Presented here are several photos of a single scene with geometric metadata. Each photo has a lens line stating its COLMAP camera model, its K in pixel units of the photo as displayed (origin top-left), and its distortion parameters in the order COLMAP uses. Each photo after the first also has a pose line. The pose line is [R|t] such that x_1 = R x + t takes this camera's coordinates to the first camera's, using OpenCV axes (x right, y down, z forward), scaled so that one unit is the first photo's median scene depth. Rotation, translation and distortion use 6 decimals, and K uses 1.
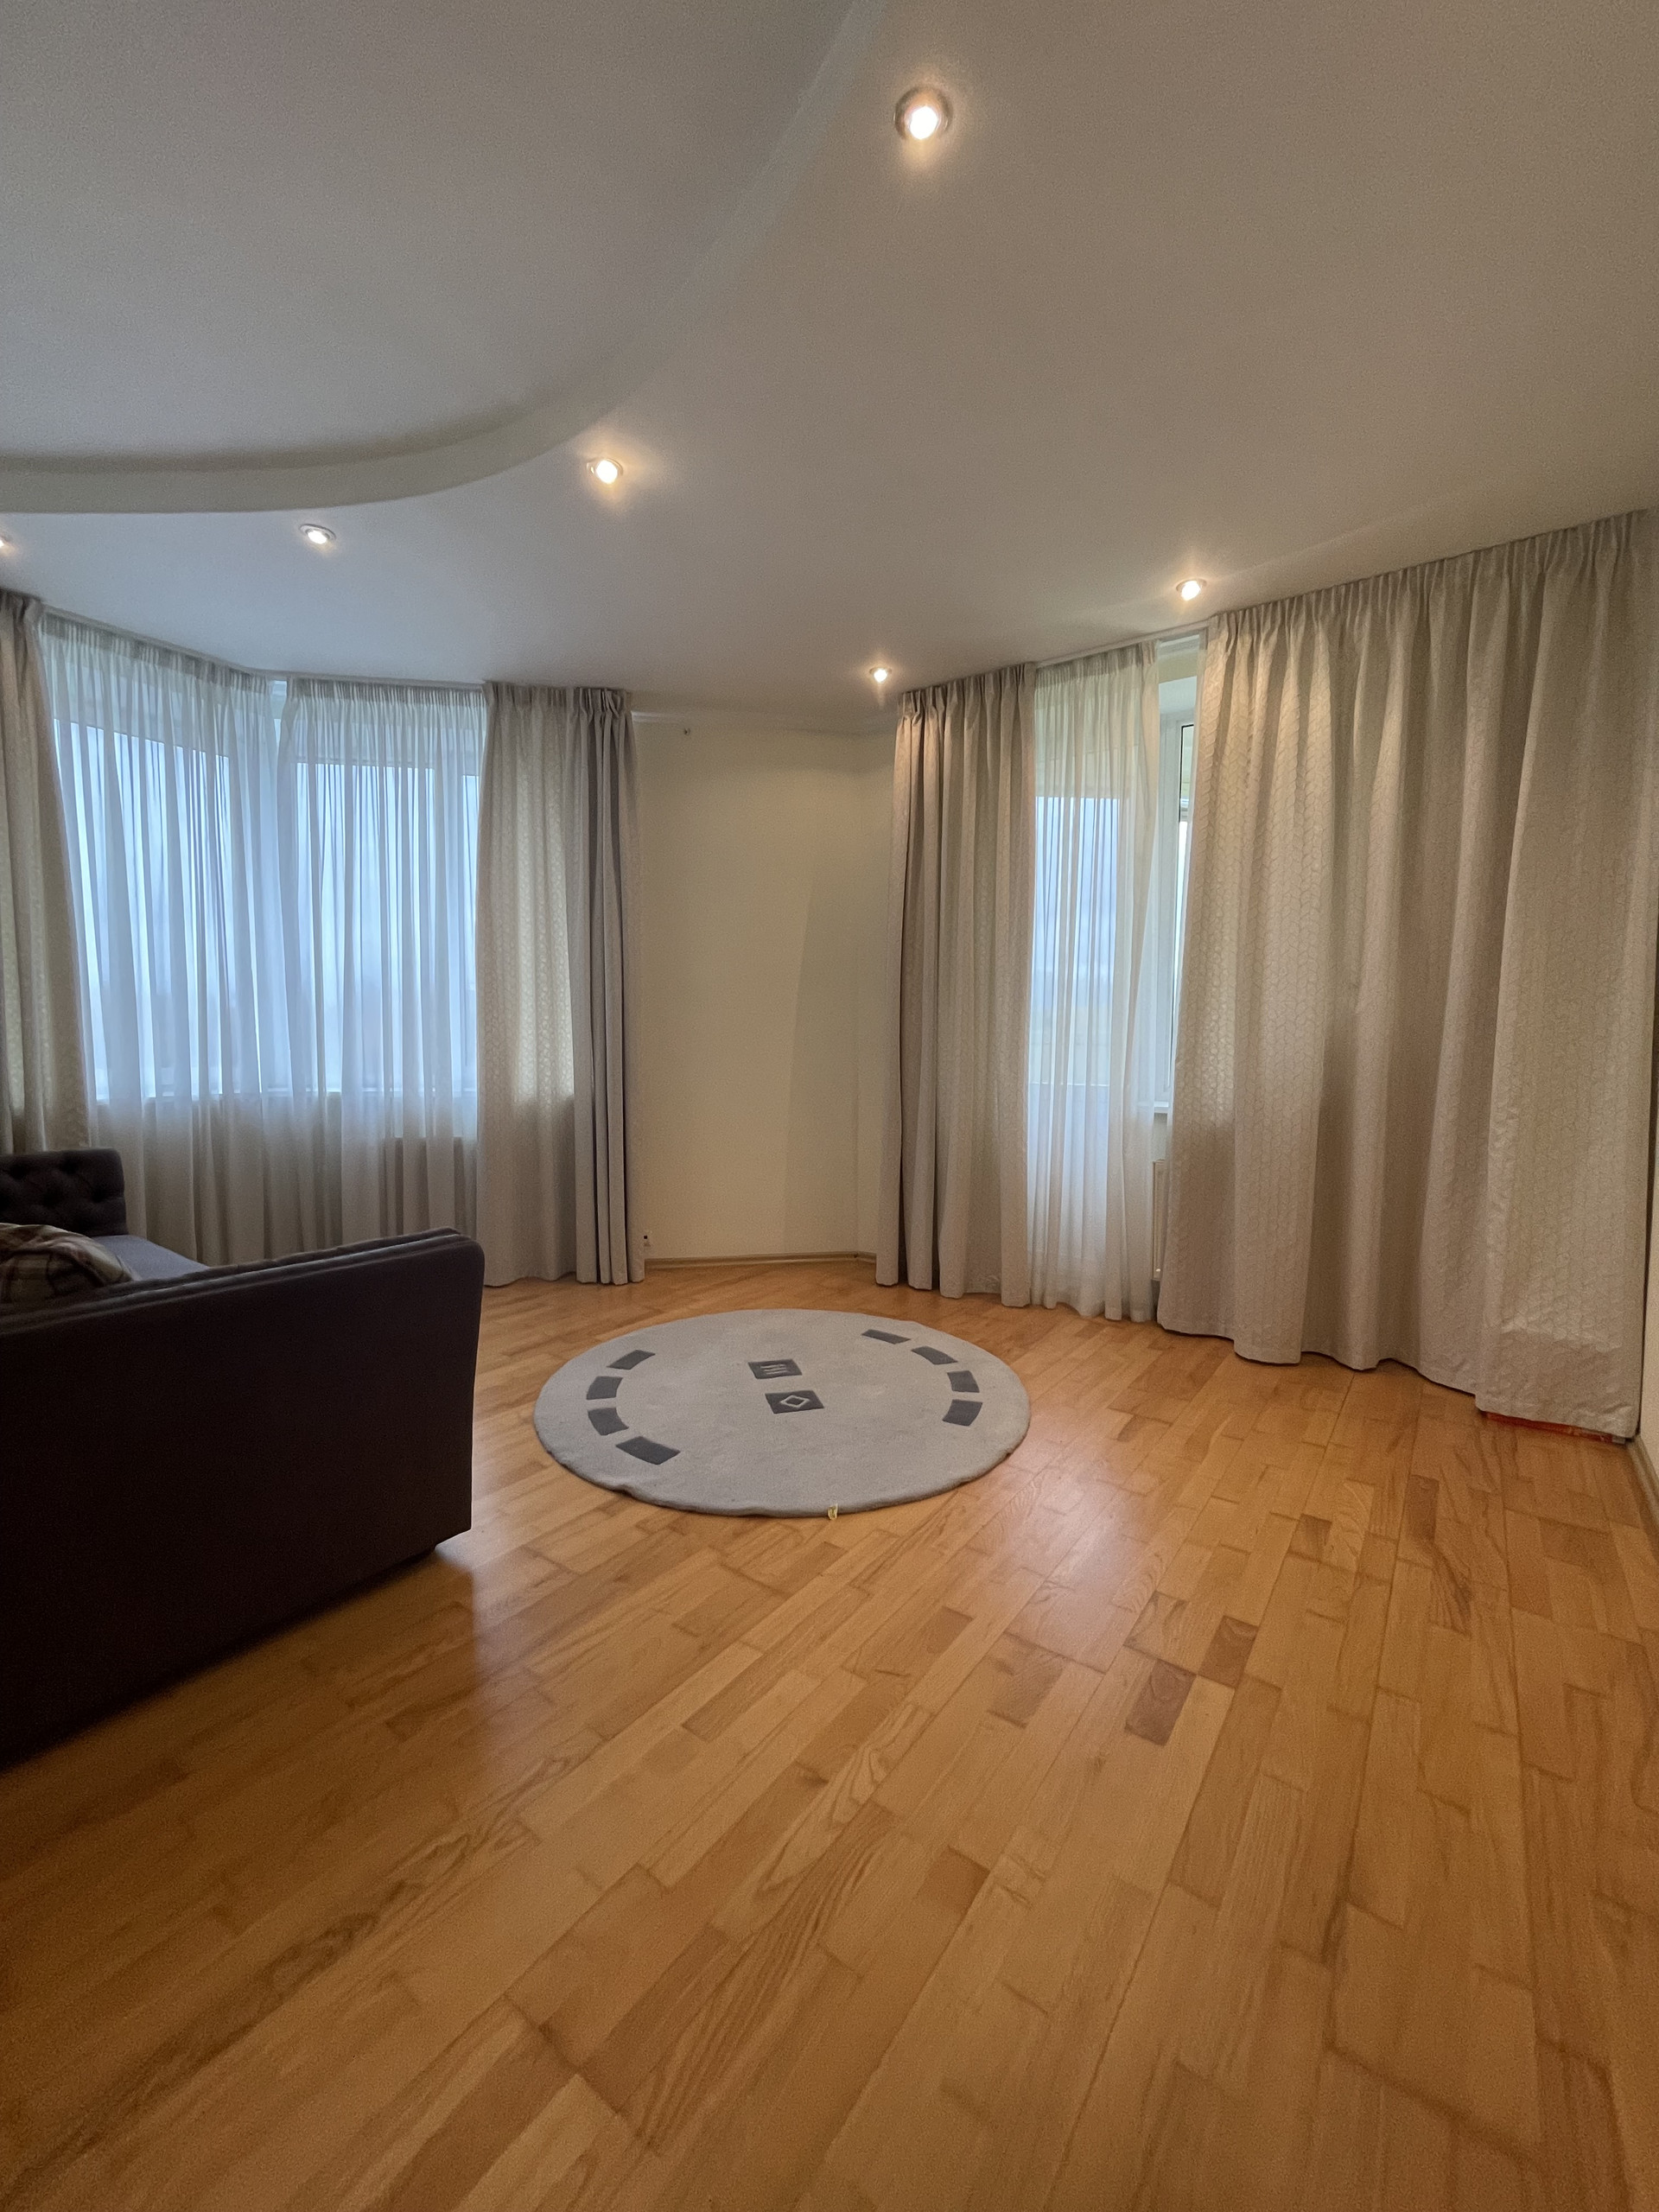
lens RADIAL K [[891.2, 0, 826.7], [0, 891.2, 1118.2], [0, 0, 1]] dist [-0.002864, -0.000209]
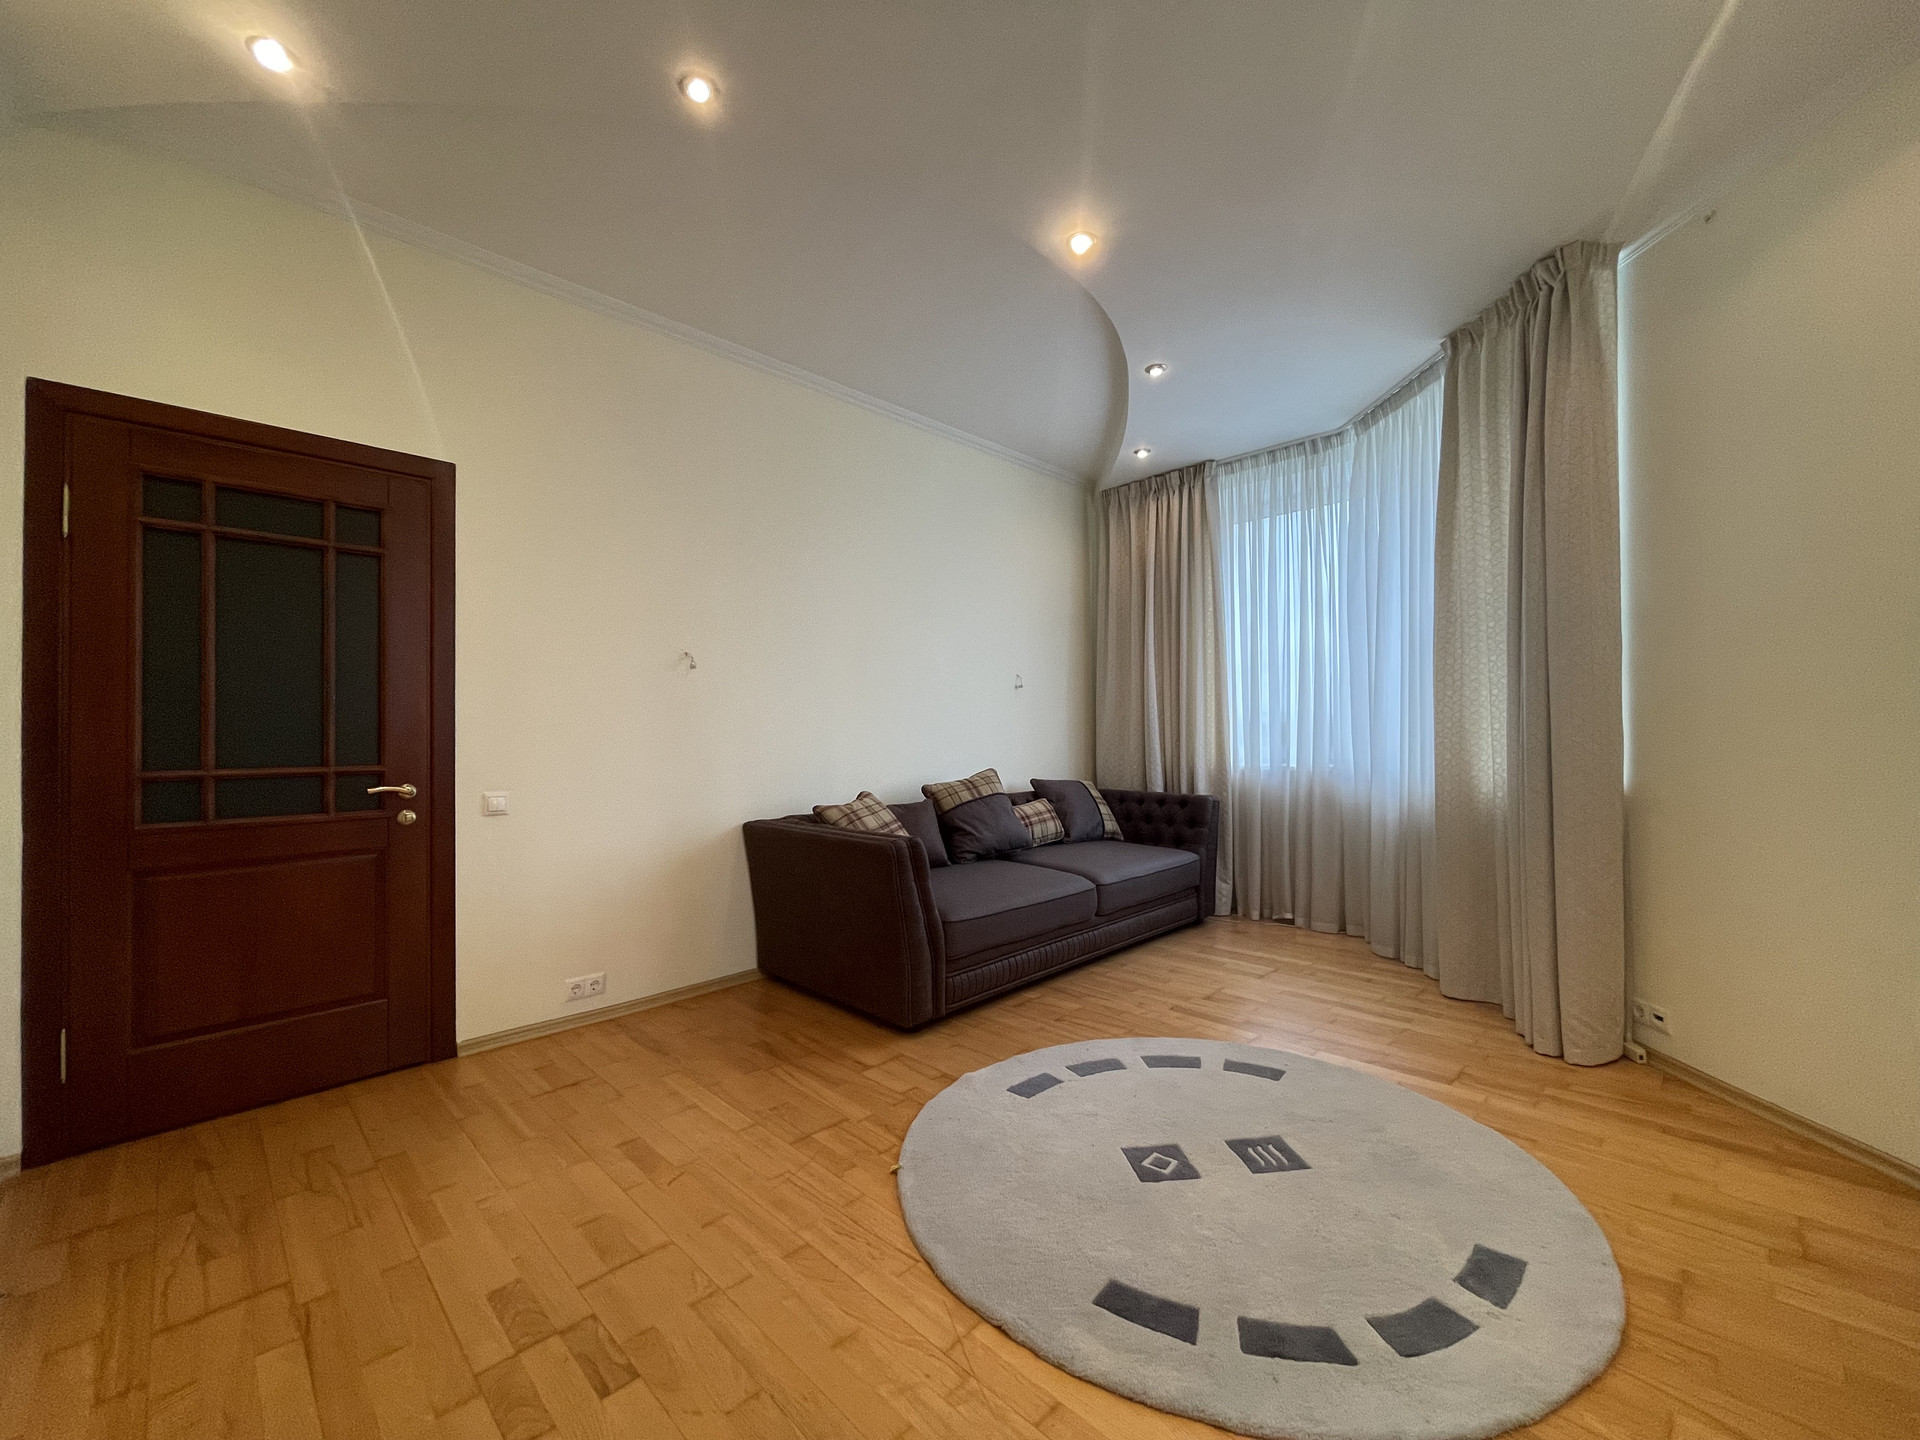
lens RADIAL K [[773.6, 0, 945.4], [0, 773.6, 723.4], [0, 0, 1]] dist [-0.002864, -0.000209]
pose [[-0.165828, -0.018513, -0.985981, 0.618775], [-0.076705, 0.997037, -0.005820, -0.050500], [0.983167, 0.074665, -0.166756, 0.809255]]
